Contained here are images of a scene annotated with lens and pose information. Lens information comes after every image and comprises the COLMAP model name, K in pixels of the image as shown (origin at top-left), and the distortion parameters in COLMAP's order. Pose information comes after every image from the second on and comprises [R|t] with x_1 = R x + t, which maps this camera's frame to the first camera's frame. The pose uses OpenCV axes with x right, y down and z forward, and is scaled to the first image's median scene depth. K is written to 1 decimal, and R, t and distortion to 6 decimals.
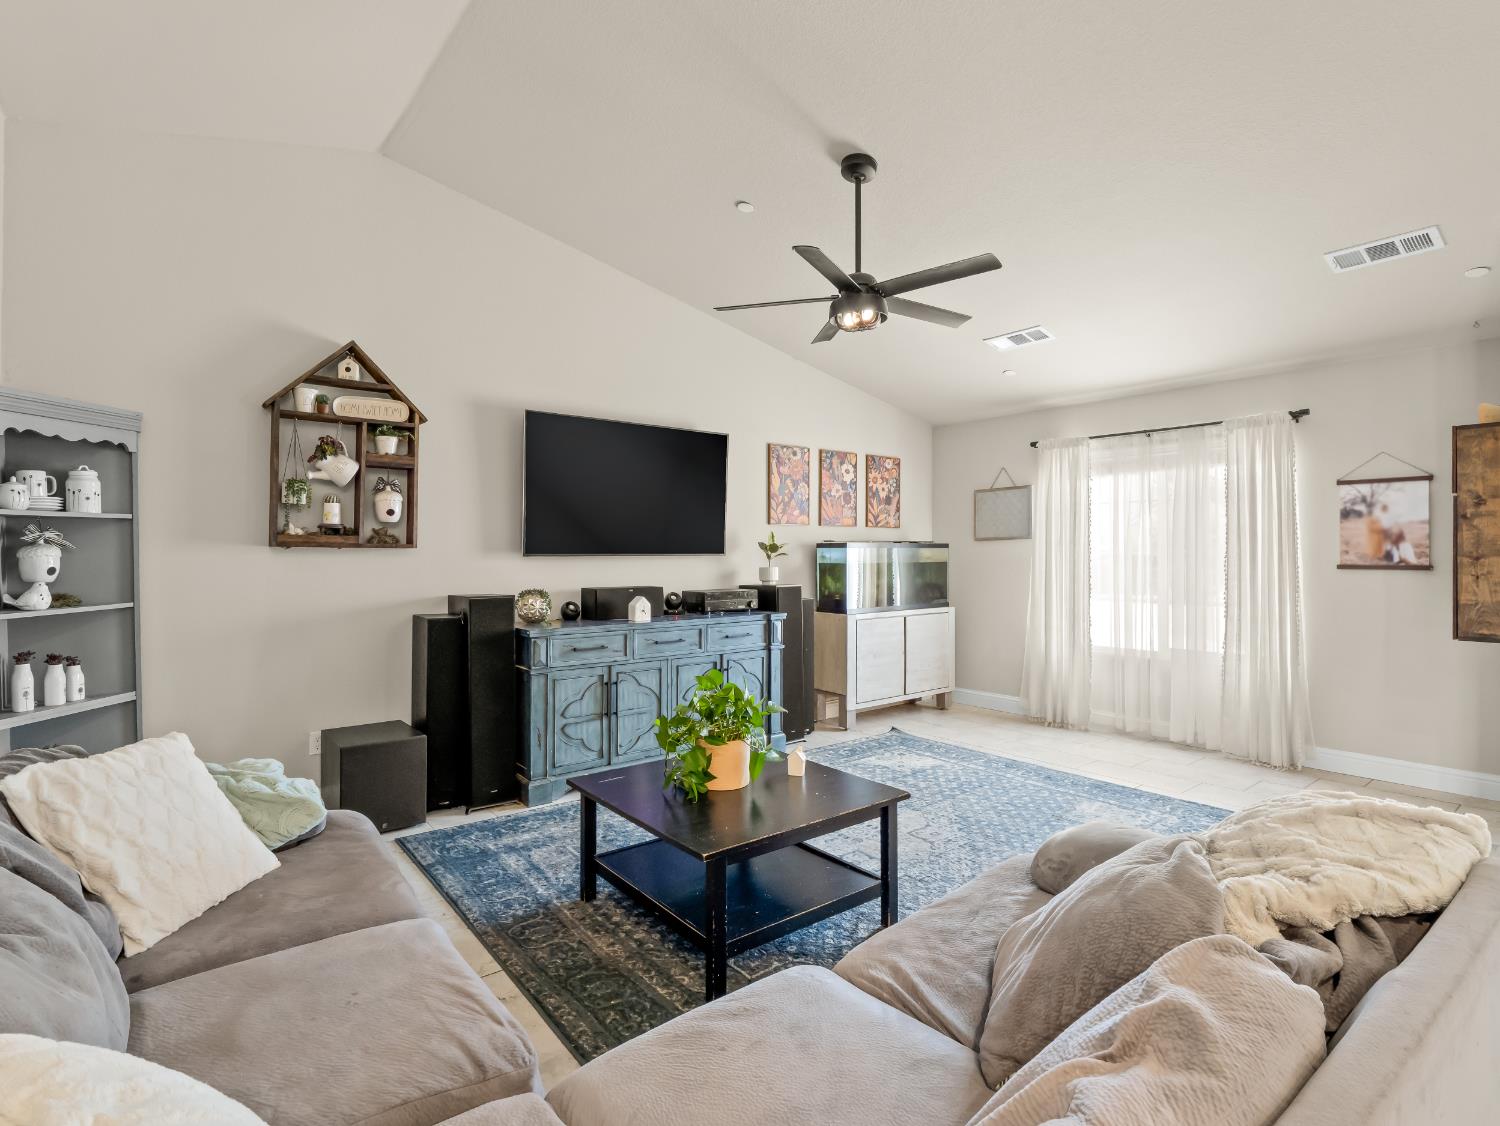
lens RADIAL K [[745.7, 0, 713.9], [0, 745.7, 547.9], [0, 0, 1]] dist [-0.002058, -0.015602]
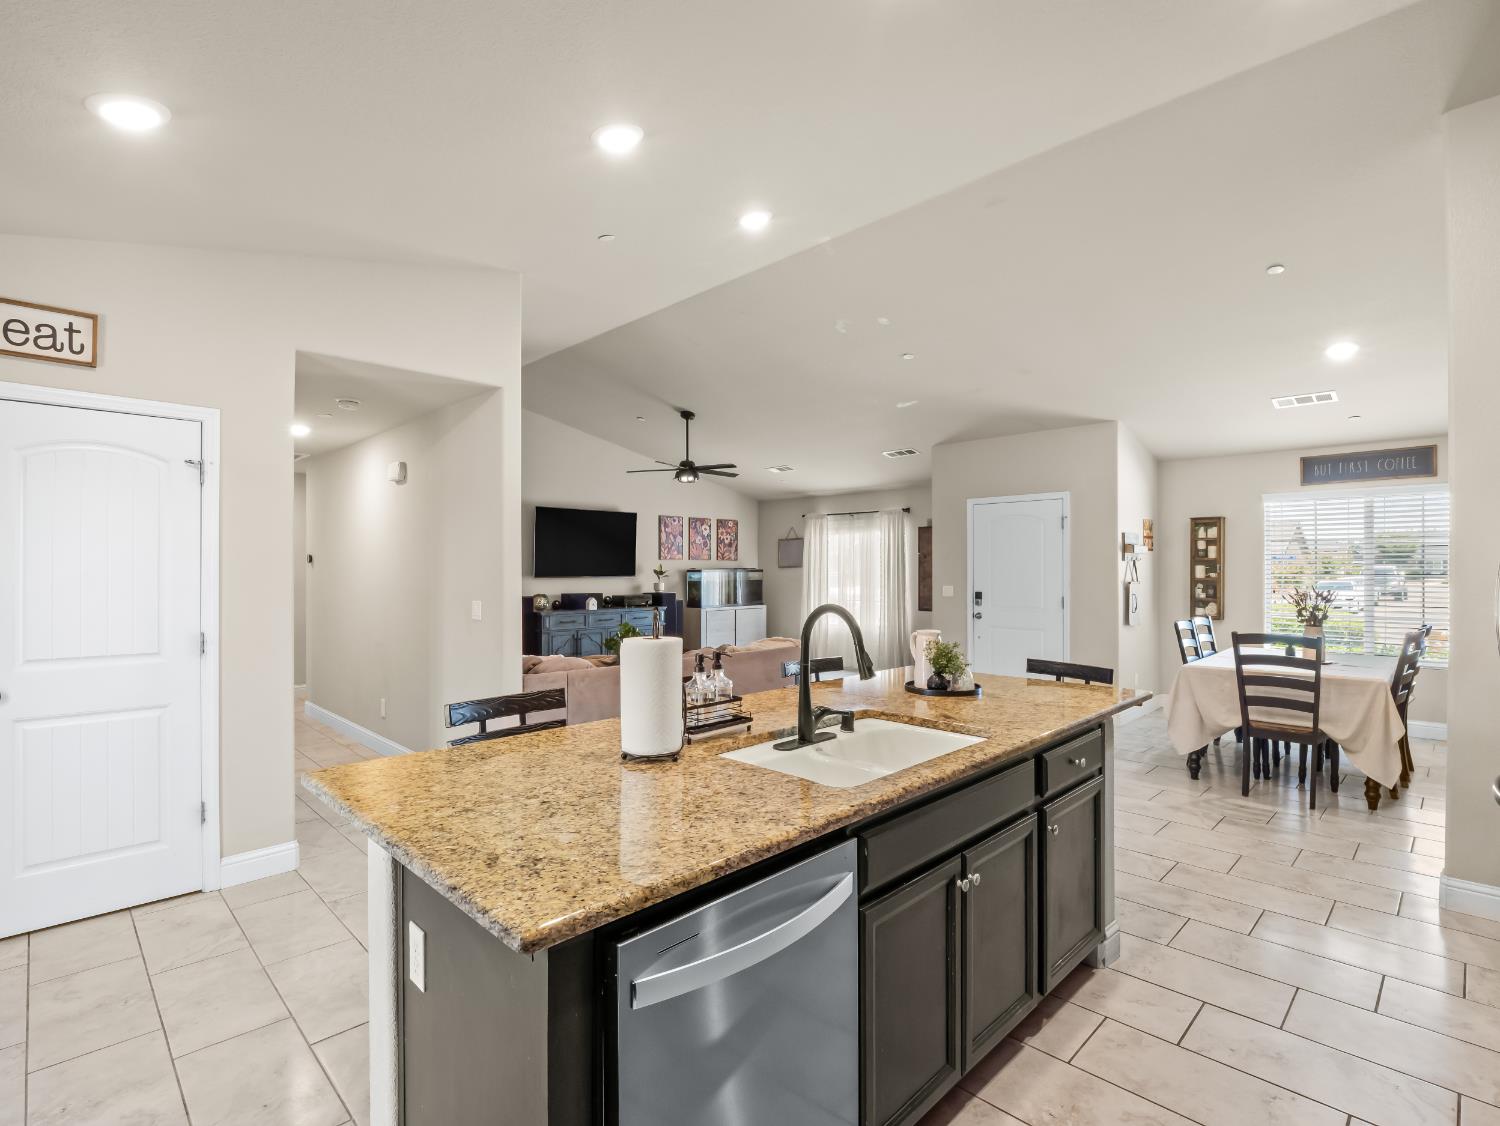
lens RADIAL K [[725.2, 0, 734.6], [0, 725.2, 560.6], [0, 0, 1]] dist [-0.003887, -0.011397]
pose [[0.992072, 0.000410, 0.125667, 0.038831], [0.000115, 0.999991, -0.004170, -0.026641], [-0.125667, 0.004151, 0.992064, -0.988099]]
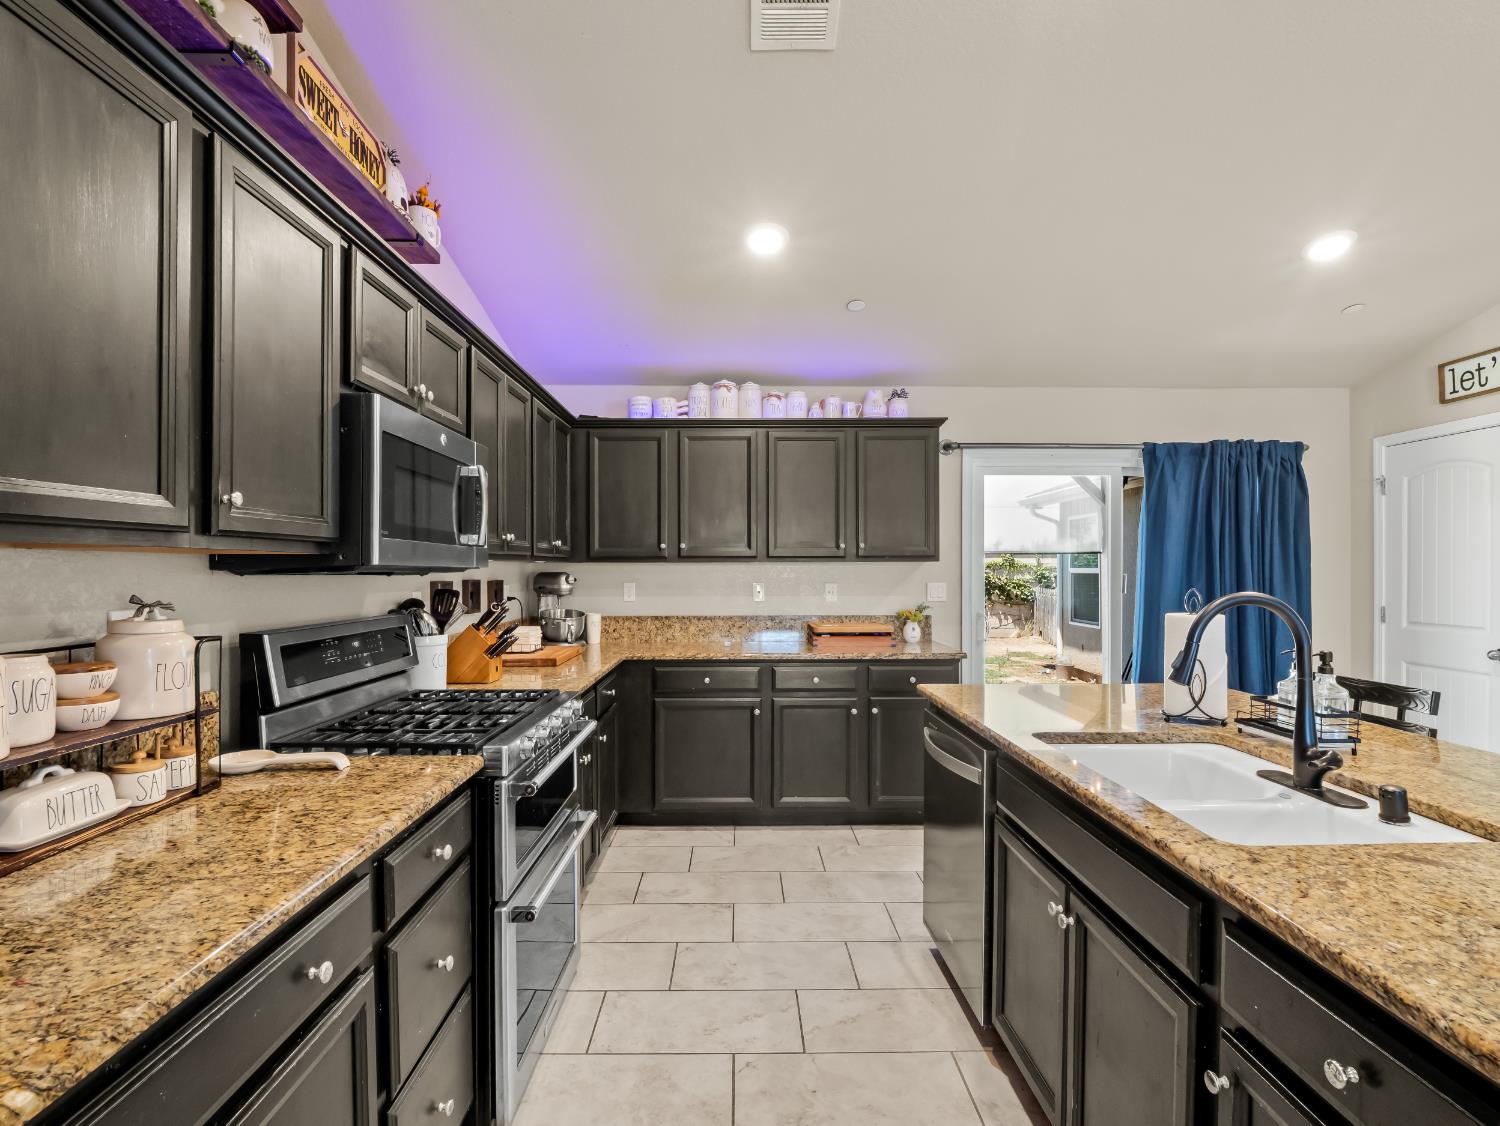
lens RADIAL K [[725.2, 0, 734.6], [0, 725.2, 560.6], [0, 0, 1]] dist [-0.003887, -0.011397]
pose [[-0.606810, -0.005675, -0.794827, 0.579409], [0.007391, 0.999891, -0.012781, -0.012109], [0.794813, -0.013630, -0.606701, -0.519008]]
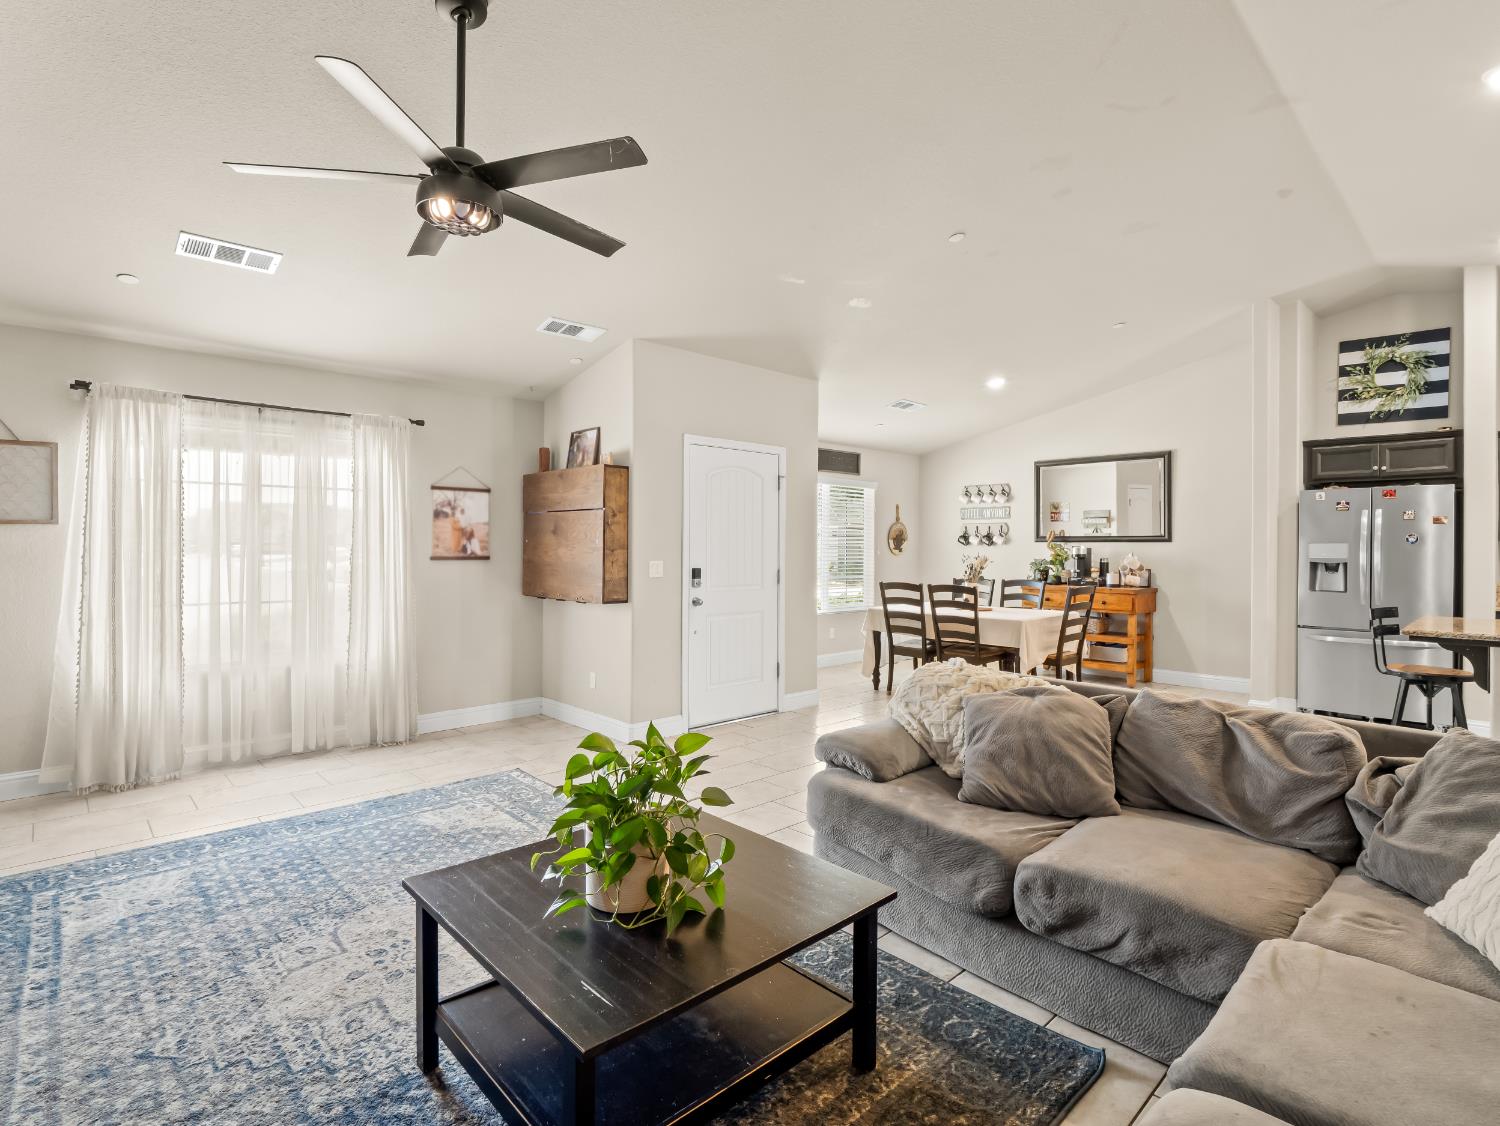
lens RADIAL K [[750.0, 0, 784.3], [0, 750.0, 545.1], [0, 0, 1]] dist [-0.005757, -0.000621]
pose [[-0.130338, 0.002742, 0.991466, -0.410639], [-0.009662, 0.999945, -0.004036, 0.003613], [-0.991423, -0.010106, -0.130304, 0.583785]]
